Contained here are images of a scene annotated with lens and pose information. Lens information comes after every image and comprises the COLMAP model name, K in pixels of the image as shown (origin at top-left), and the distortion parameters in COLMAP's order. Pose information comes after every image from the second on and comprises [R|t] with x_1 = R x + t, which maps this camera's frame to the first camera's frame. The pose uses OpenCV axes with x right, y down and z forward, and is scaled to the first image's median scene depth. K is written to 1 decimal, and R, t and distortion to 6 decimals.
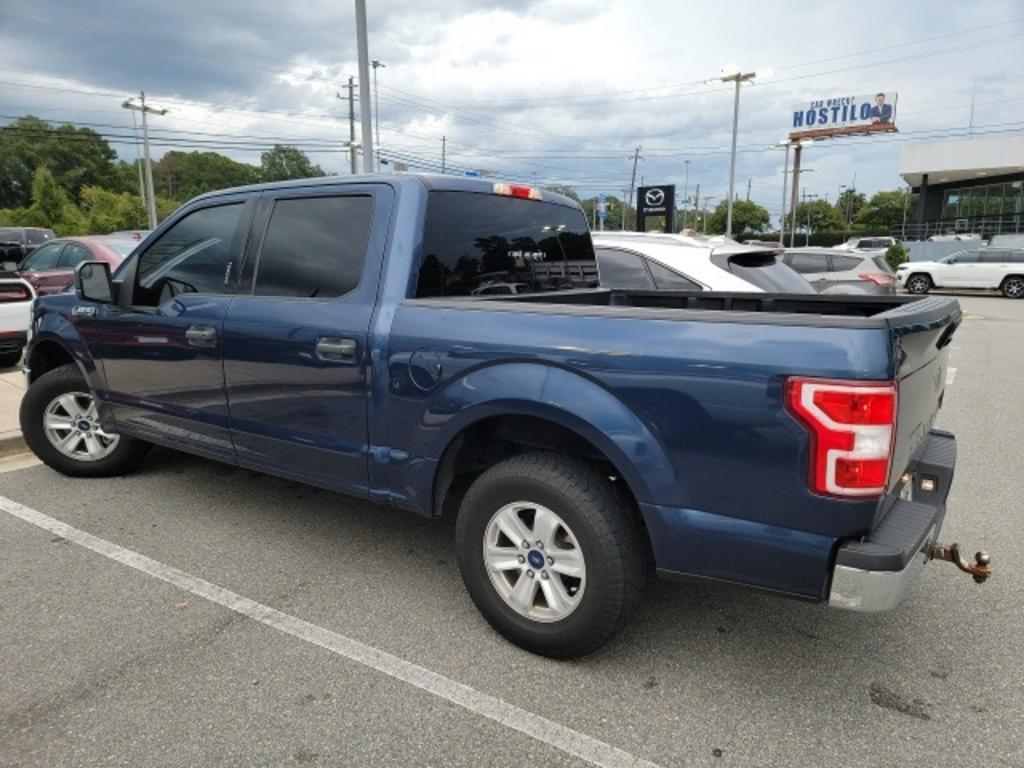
lens RADIAL K [[714.4, 0, 513.5], [0, 714.4, 384.6], [0, 0, 1]] dist [0.003215, -0.018892]
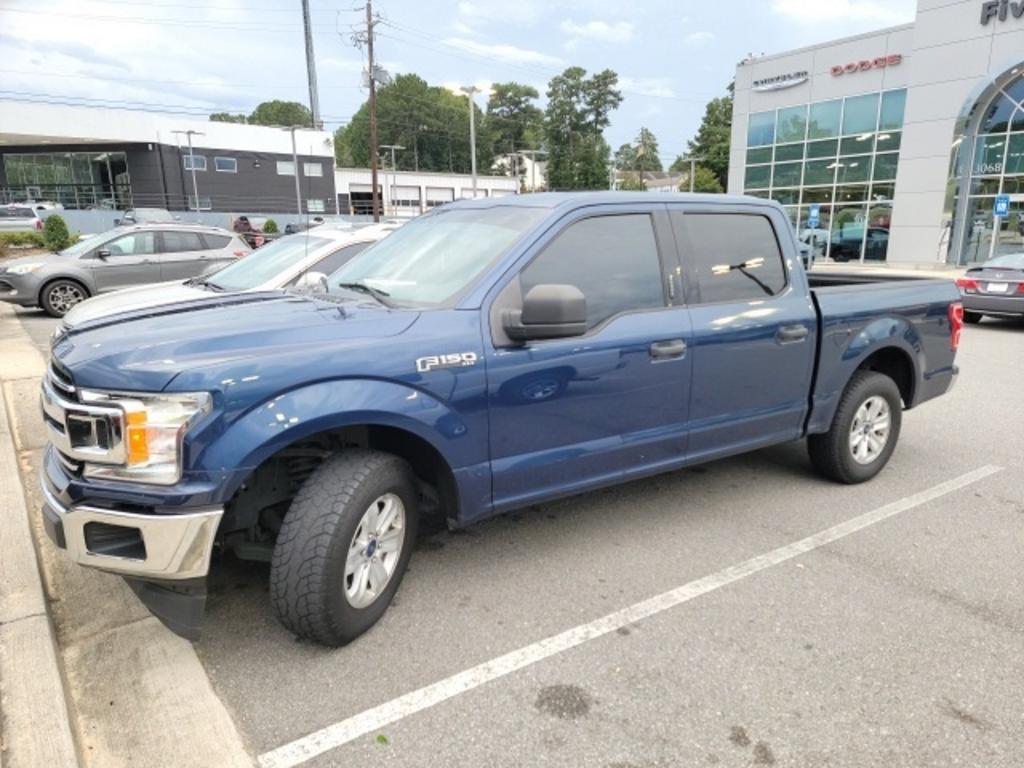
lens RADIAL K [[714.4, 0, 513.4], [0, 714.4, 387.8], [0, 0, 1]] dist [0.003215, -0.018892]
pose [[0.377587, -0.195920, 0.905010, -1.369333], [0.151978, 0.977219, 0.148144, -0.187604], [-0.913417, 0.081604, 0.398761, 0.779315]]
